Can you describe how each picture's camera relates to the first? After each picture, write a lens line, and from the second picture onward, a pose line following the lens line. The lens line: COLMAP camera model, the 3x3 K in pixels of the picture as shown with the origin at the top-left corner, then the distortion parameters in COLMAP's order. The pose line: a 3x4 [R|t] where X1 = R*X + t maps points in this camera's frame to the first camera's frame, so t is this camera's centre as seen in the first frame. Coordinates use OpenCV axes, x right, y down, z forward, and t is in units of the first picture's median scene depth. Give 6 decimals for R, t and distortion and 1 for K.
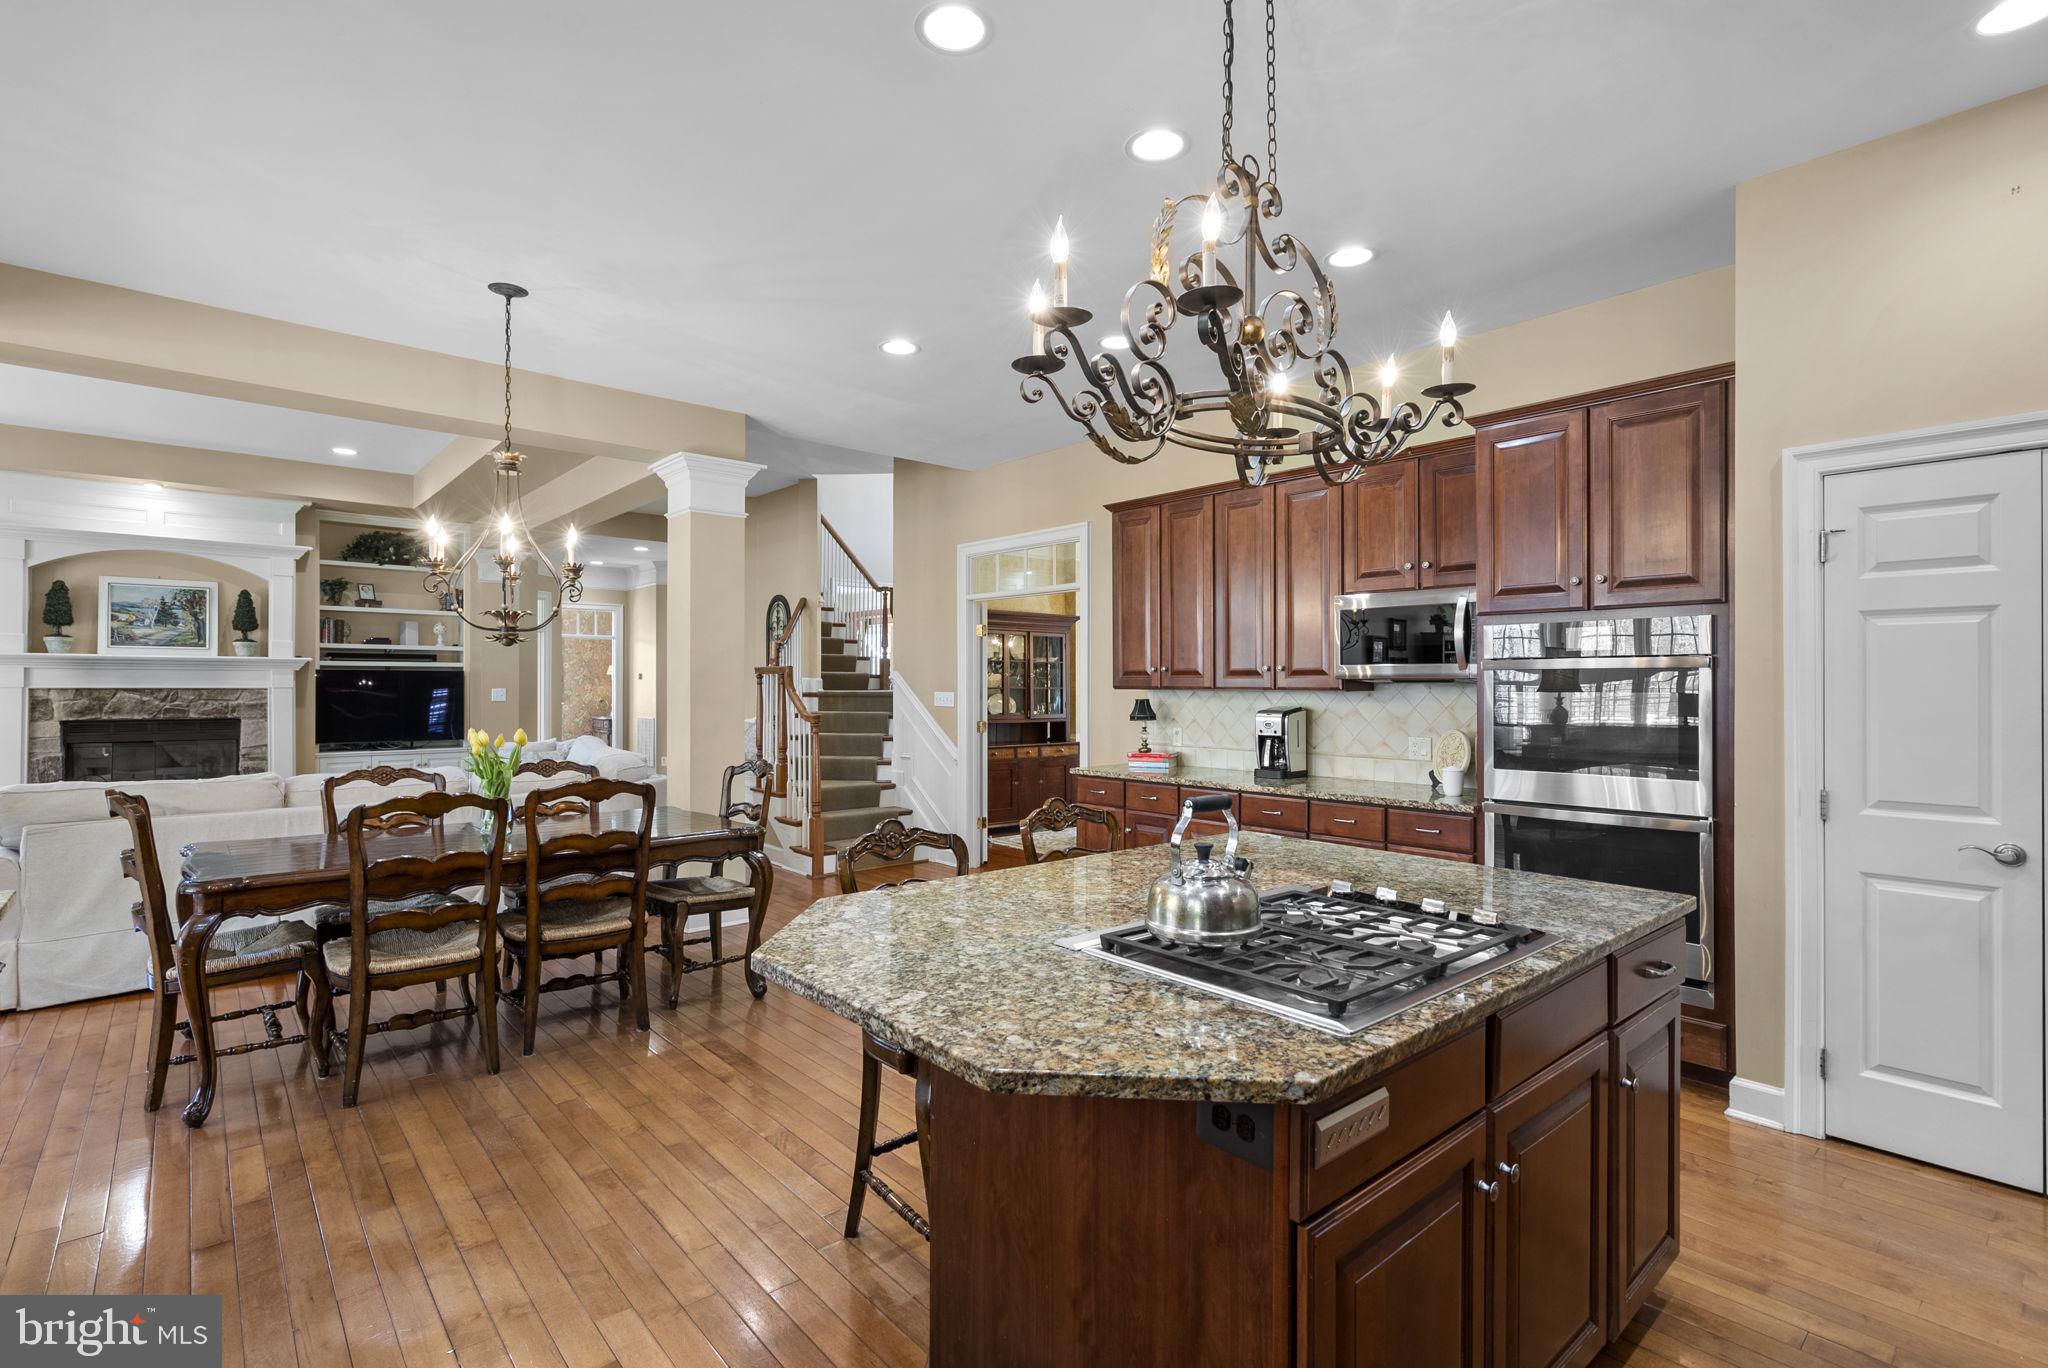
lens RADIAL K [[959.6, 0, 1024.0], [0, 959.6, 684.0], [0, 0, 1]] dist [0.001706, 0.000349]
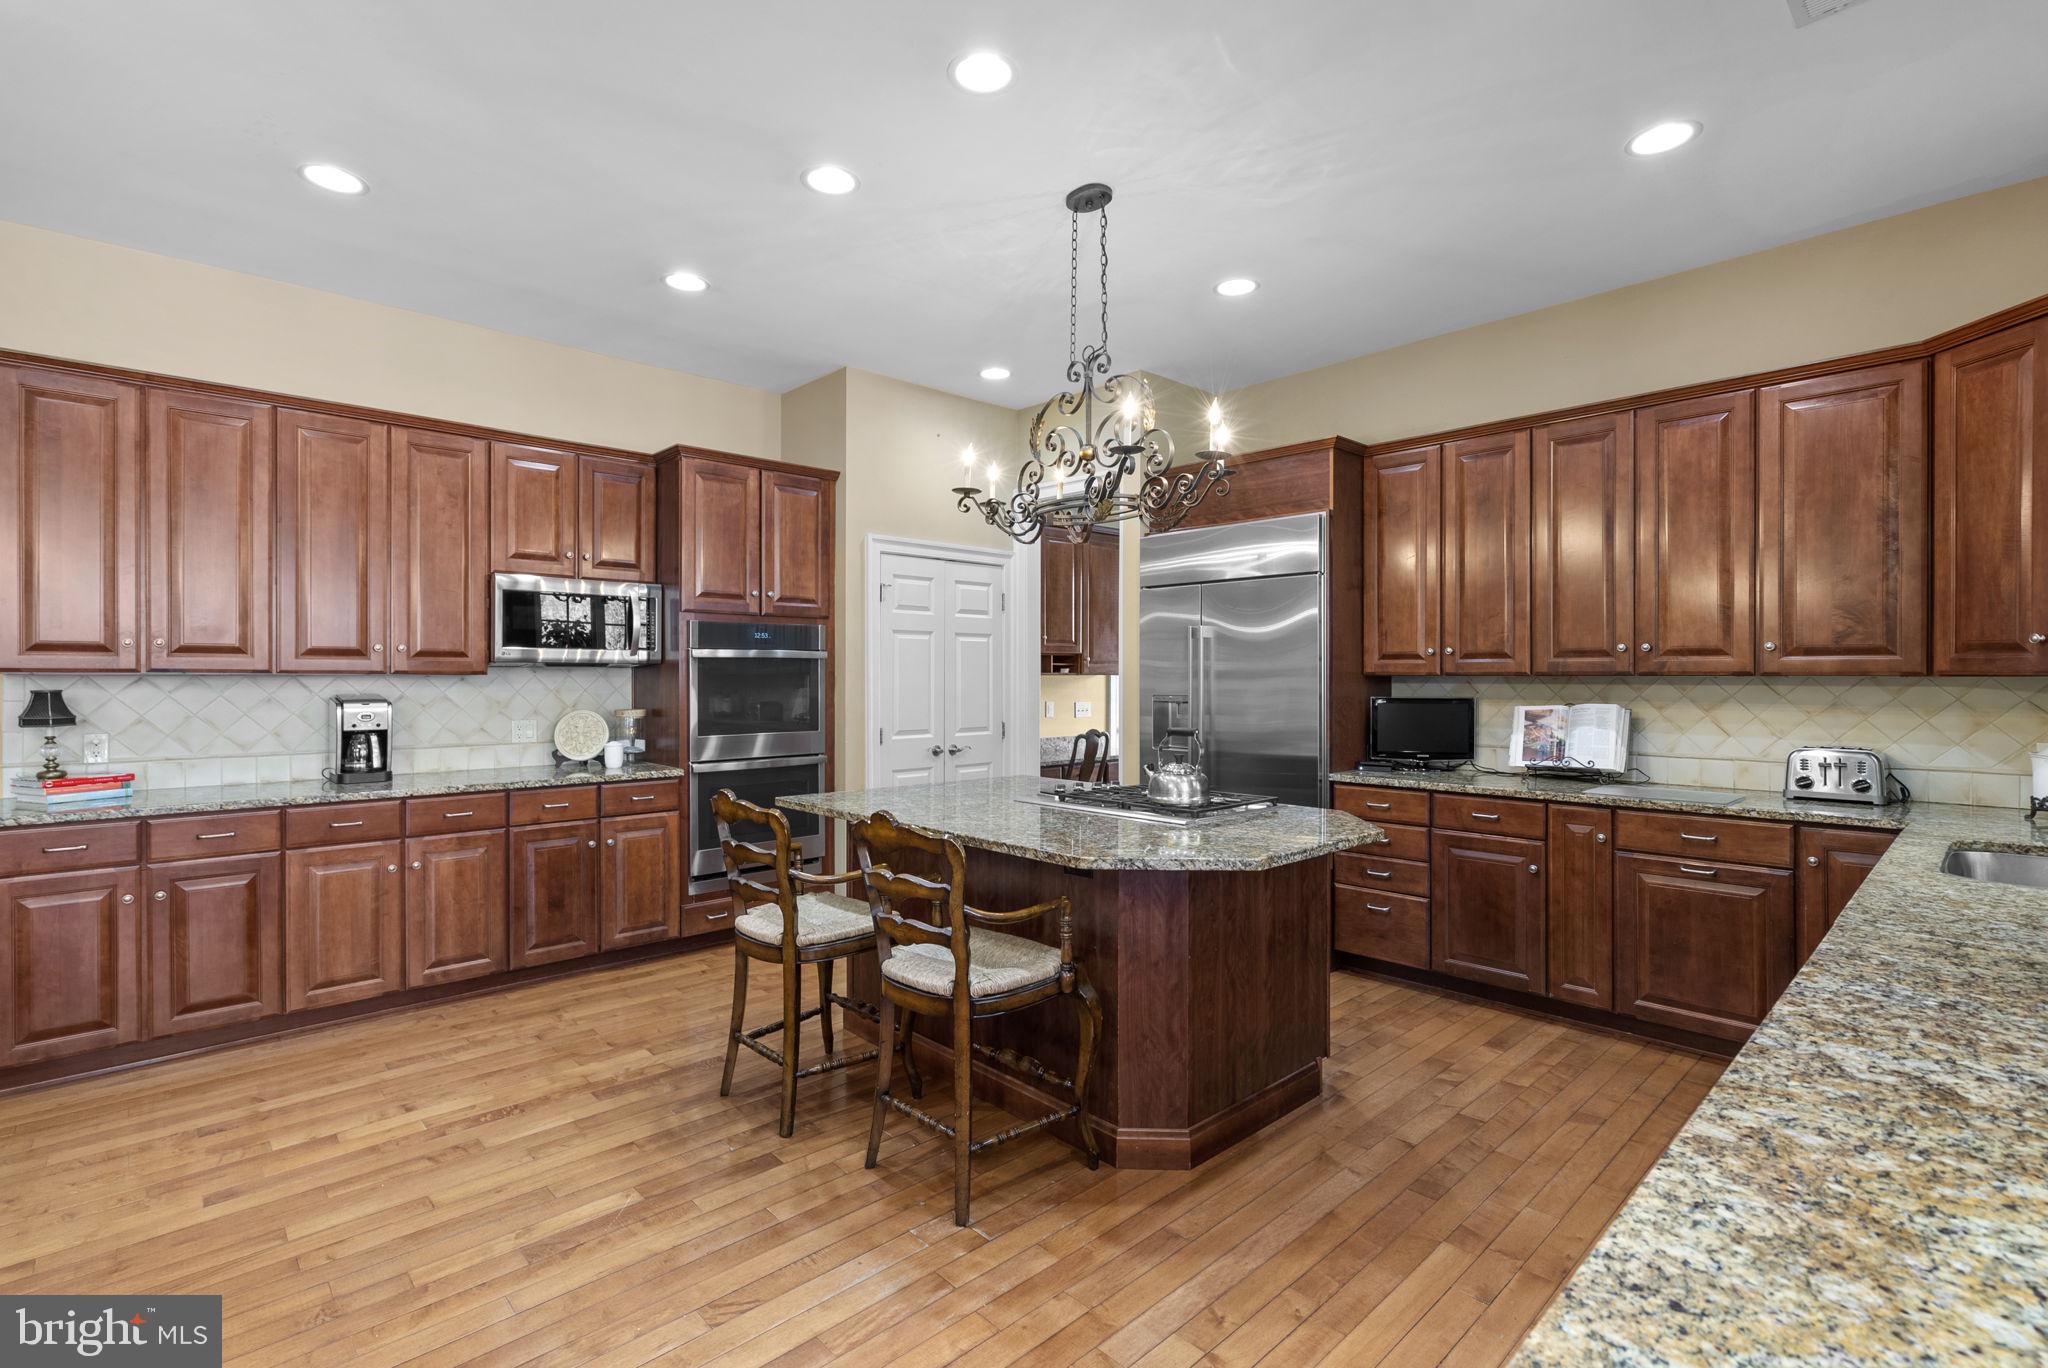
lens RADIAL K [[934.7, 0, 1024.0], [0, 934.7, 684.0], [0, 0, 1]] dist [0.001005, 0.000557]
pose [[-0.027798, -0.011182, 0.999551, -0.368776], [-0.001613, 0.999937, 0.011142, 0.003357], [-0.999612, -0.001302, -0.027814, 0.311890]]
